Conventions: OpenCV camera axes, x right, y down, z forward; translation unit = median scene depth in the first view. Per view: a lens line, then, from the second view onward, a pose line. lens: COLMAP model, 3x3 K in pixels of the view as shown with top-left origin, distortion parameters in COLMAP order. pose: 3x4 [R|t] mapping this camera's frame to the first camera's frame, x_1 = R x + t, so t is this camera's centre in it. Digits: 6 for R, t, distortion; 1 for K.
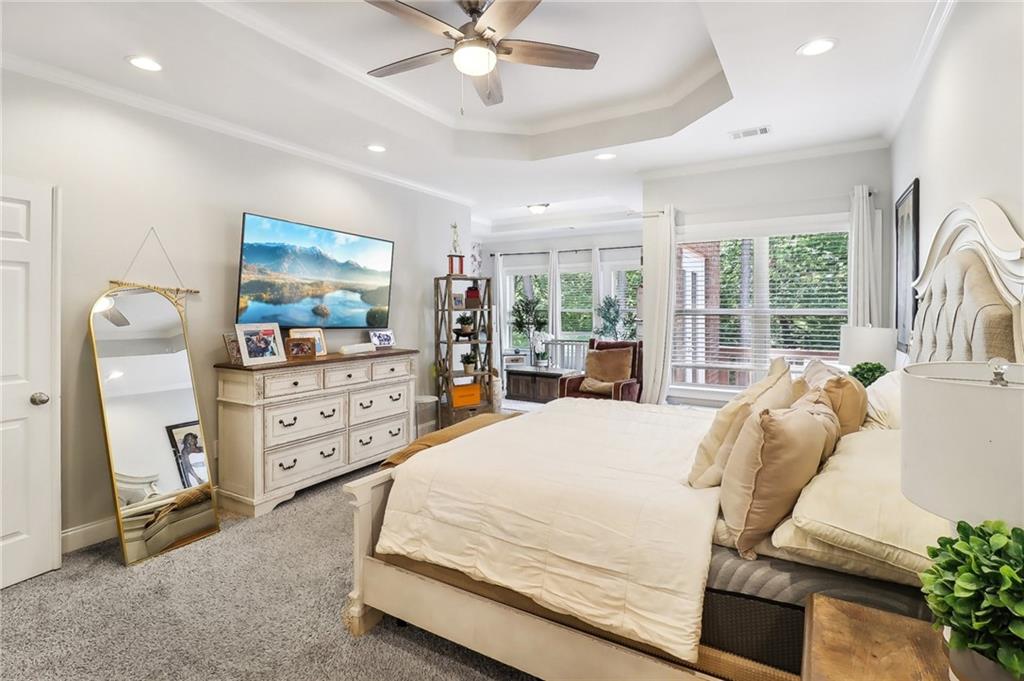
lens RADIAL K [[491.7, 0, 519.0], [0, 491.7, 302.9], [0, 0, 1]] dist [-0.008473, -0.004615]
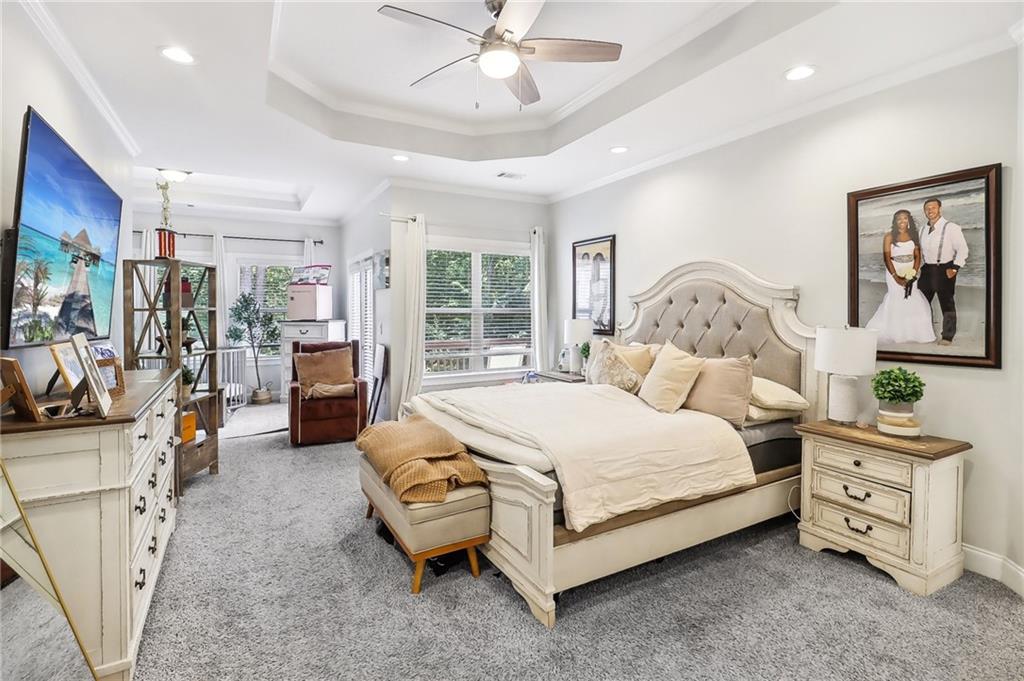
lens RADIAL K [[491.7, 0, 519.6], [0, 491.7, 317.5], [0, 0, 1]] dist [-0.008473, -0.004615]
pose [[0.494417, -0.011933, 0.869143, -0.330105], [-0.012316, 0.999709, 0.020732, 0.004532], [-0.869137, -0.020954, 0.494127, 0.152365]]
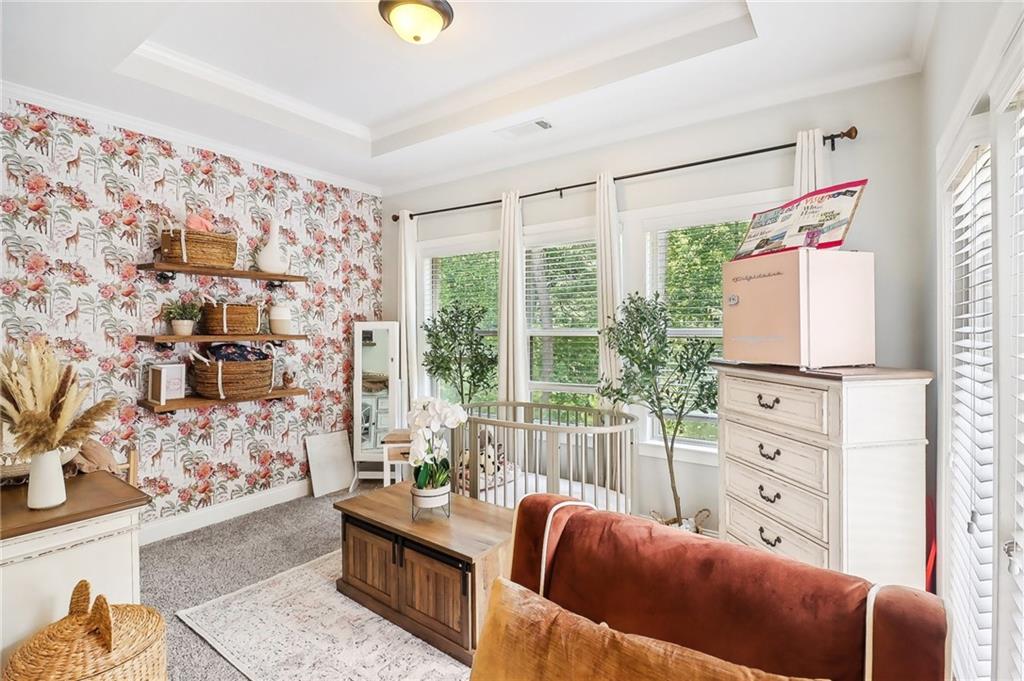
lens RADIAL K [[491.7, 0, 521.6], [0, 491.7, 325.4], [0, 0, 1]] dist [-0.008473, -0.004615]
pose [[0.998150, -0.002345, -0.060755, 0.118851], [0.002715, 0.999978, 0.006004, 0.007163], [0.060740, -0.006158, 0.998135, 0.632707]]
